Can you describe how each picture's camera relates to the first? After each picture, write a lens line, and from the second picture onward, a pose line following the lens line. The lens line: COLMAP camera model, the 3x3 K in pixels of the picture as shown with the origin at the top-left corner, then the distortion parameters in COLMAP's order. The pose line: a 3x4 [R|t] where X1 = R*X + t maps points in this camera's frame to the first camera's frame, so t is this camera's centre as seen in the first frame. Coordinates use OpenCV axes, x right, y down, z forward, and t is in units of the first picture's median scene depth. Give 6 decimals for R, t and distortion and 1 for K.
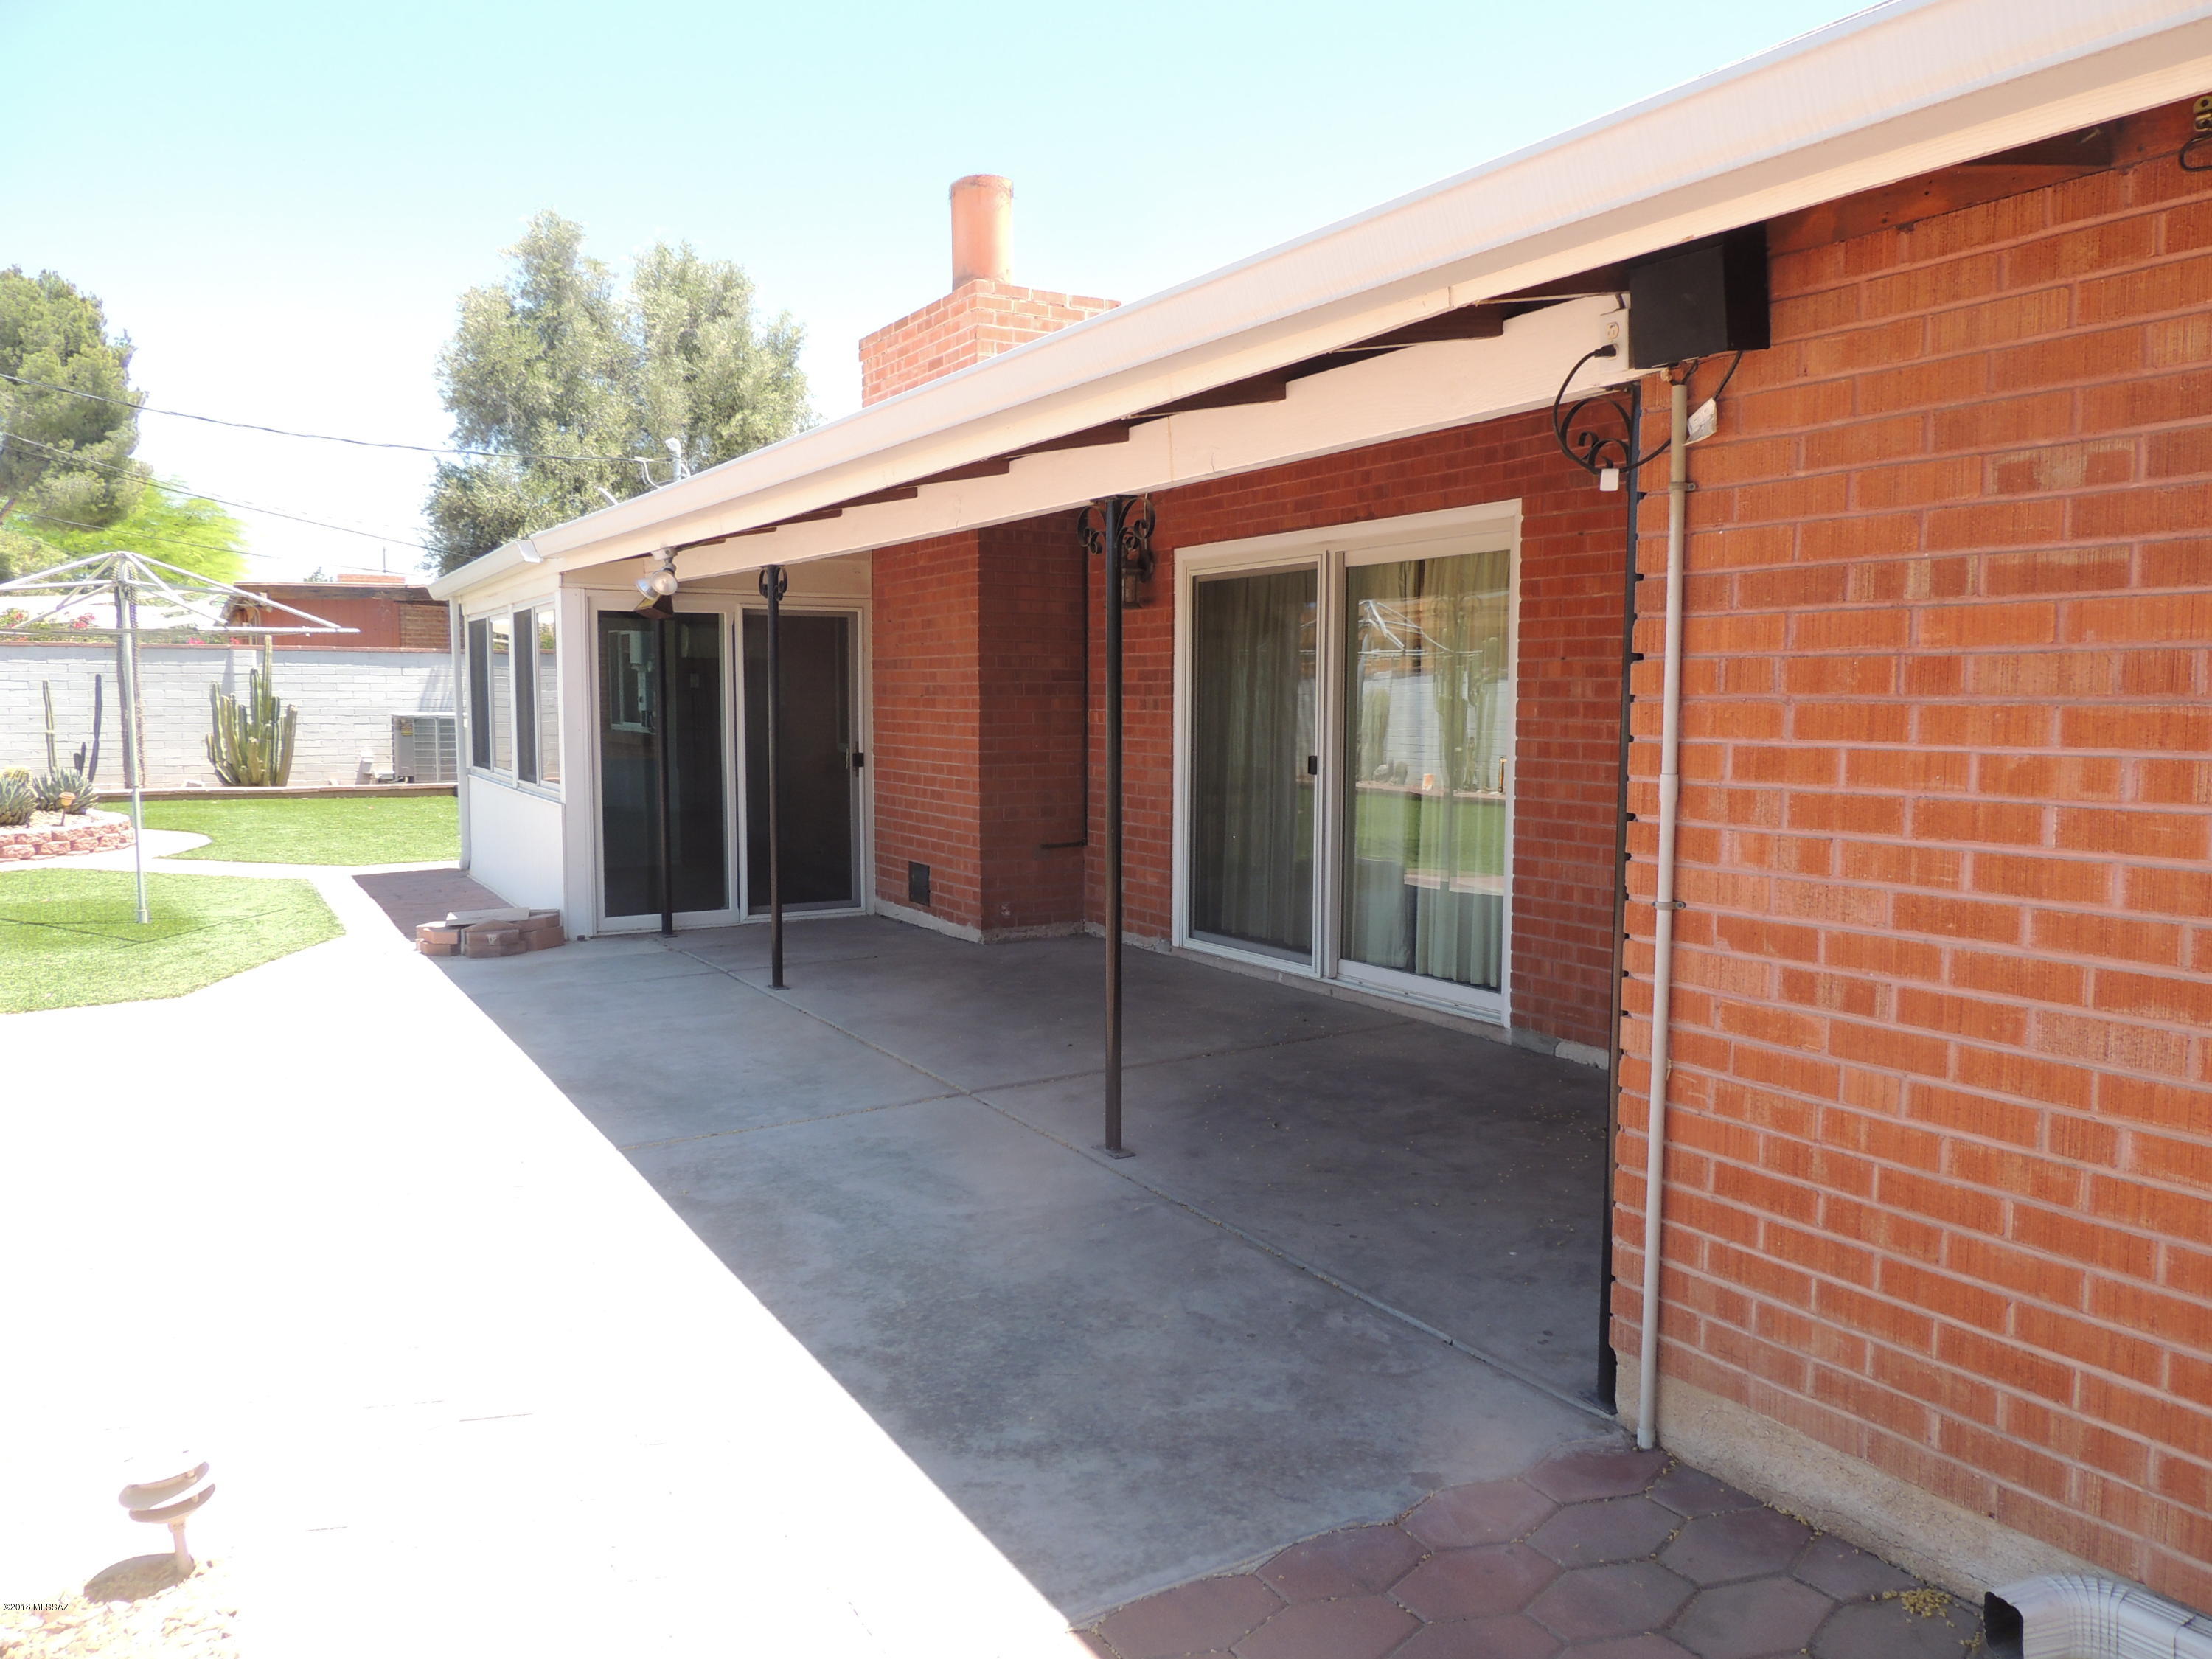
lens RADIAL K [[1583.4, 0, 1116.9], [0, 1583.4, 834.7], [0, 0, 1]] dist [-0.021979, 0.001543]
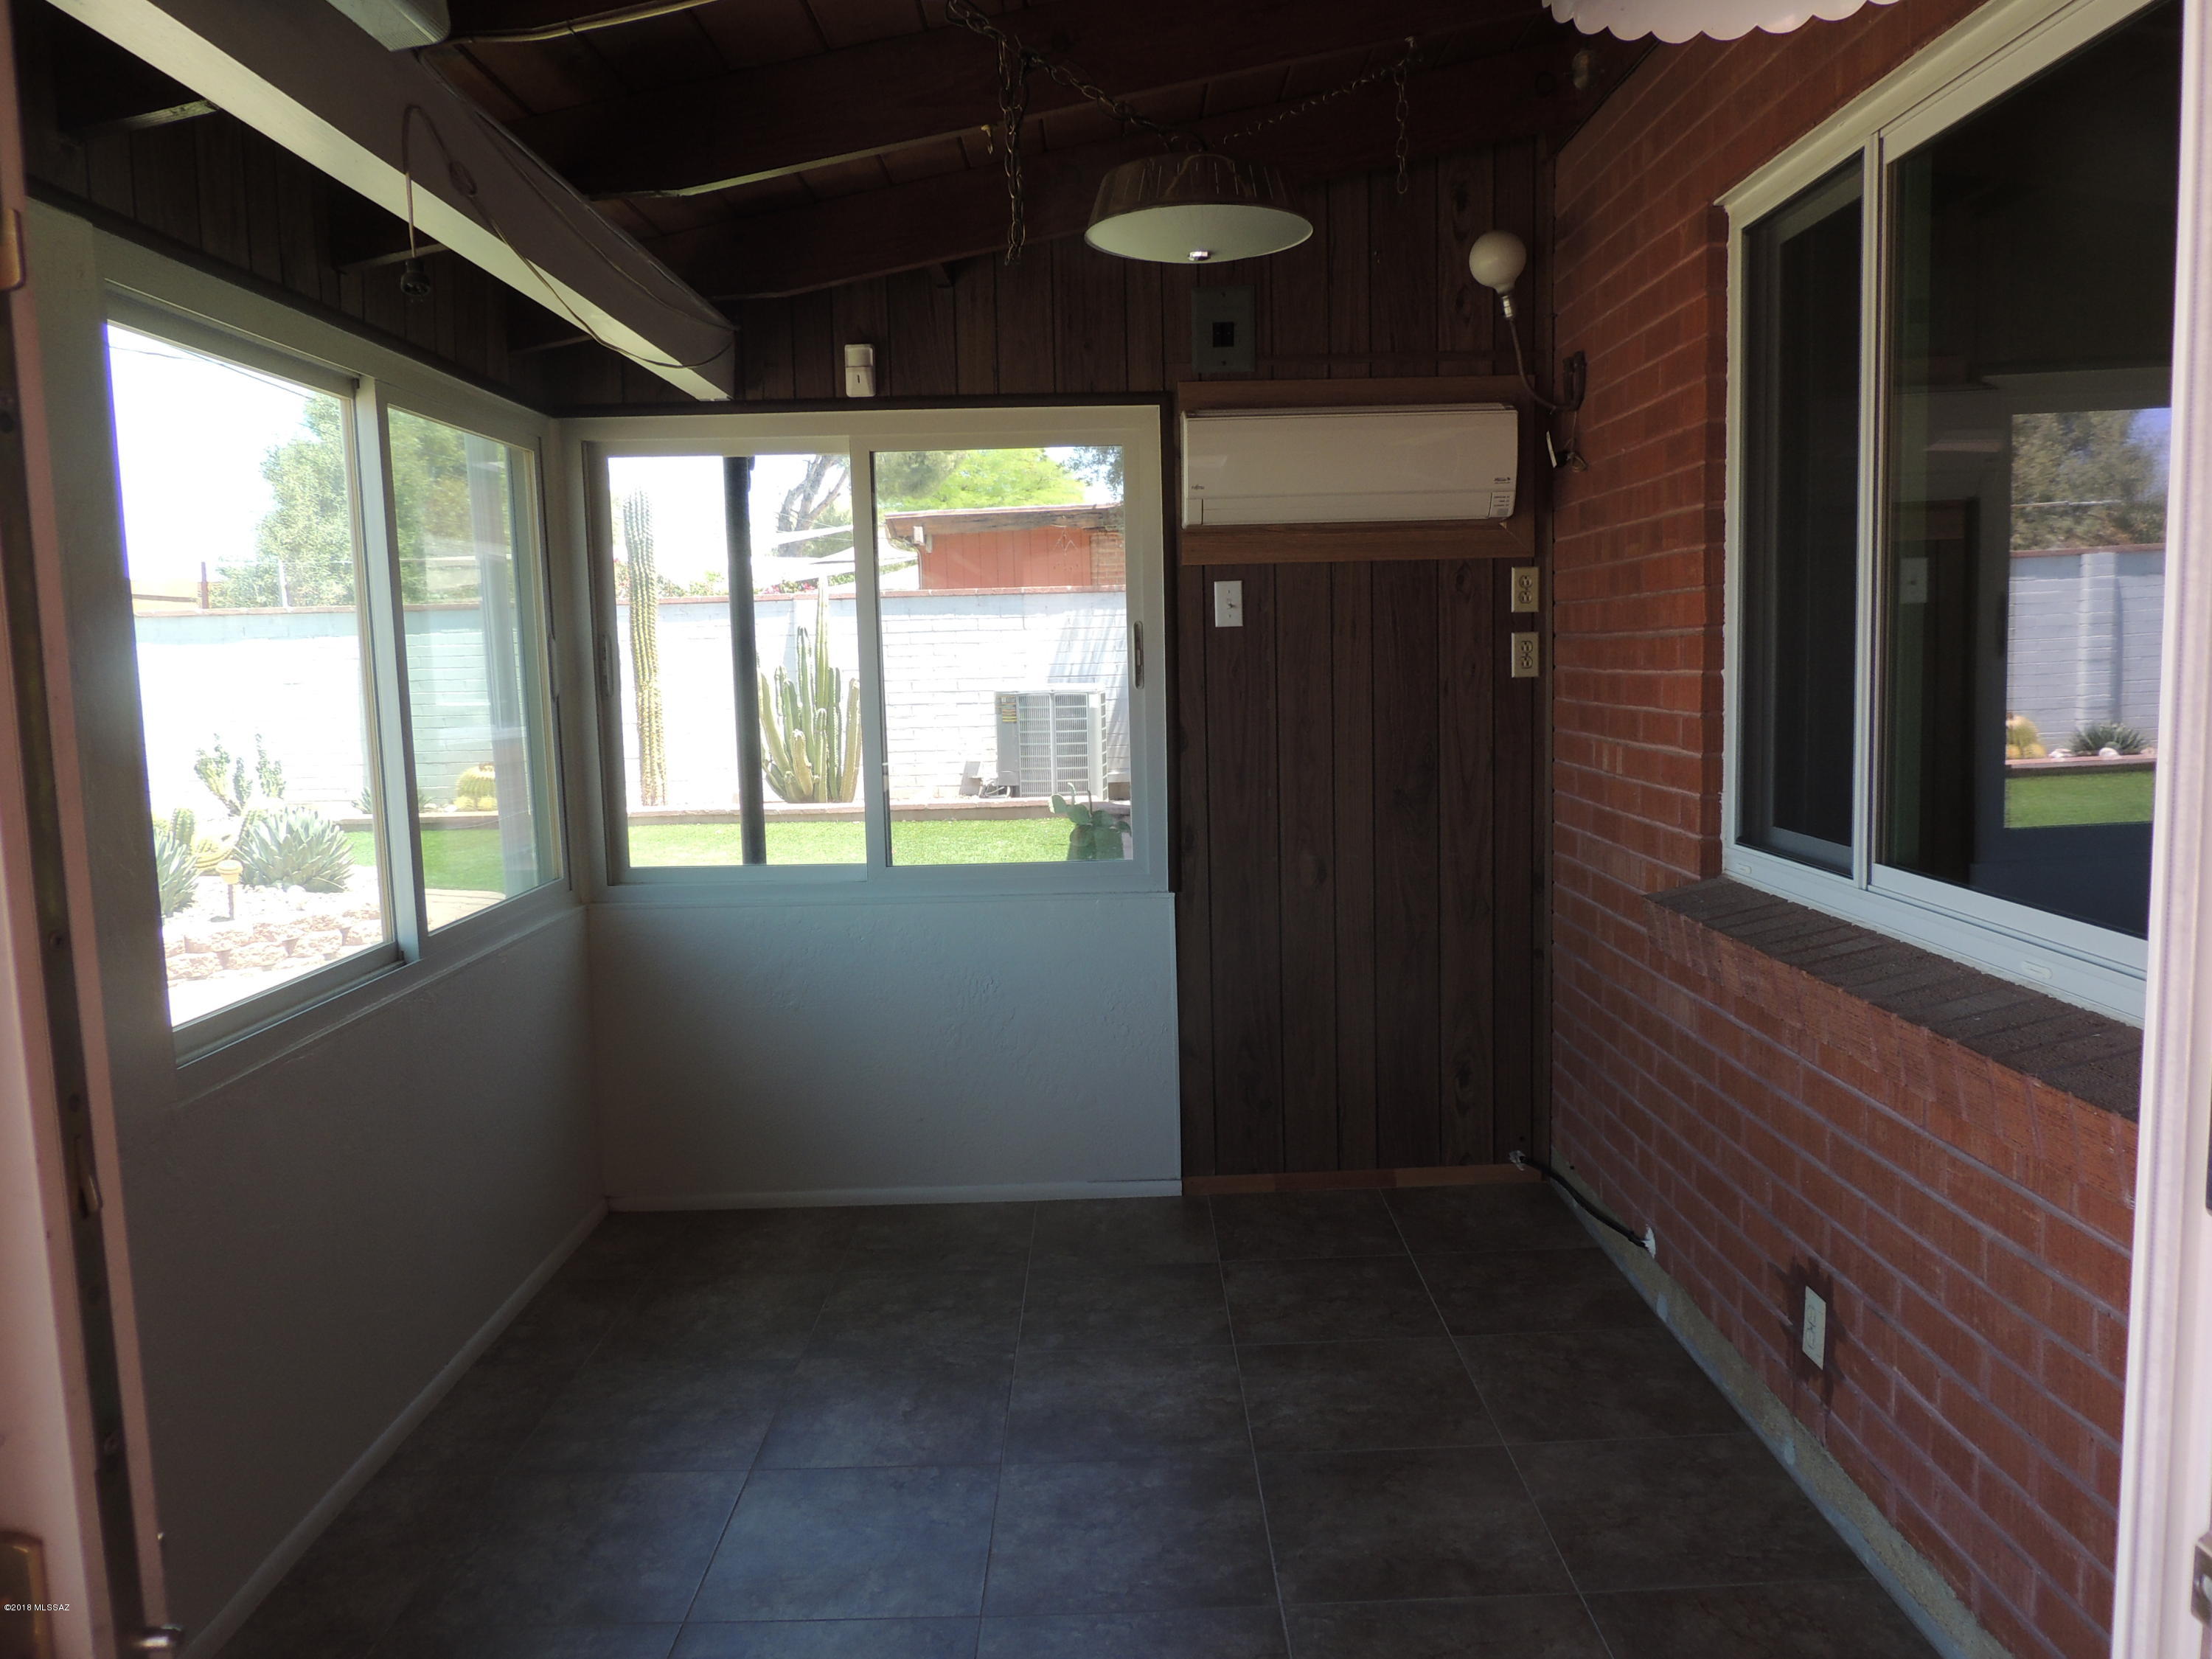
lens RADIAL K [[1583.4, 0, 1116.9], [0, 1583.4, 834.7], [0, 0, 1]] dist [-0.021979, 0.001543]
pose [[0.861485, 0.024059, -0.507212, -0.087326], [-0.006790, 0.999333, 0.035869, -0.040741], [0.507737, -0.027457, 0.861074, 0.469576]]
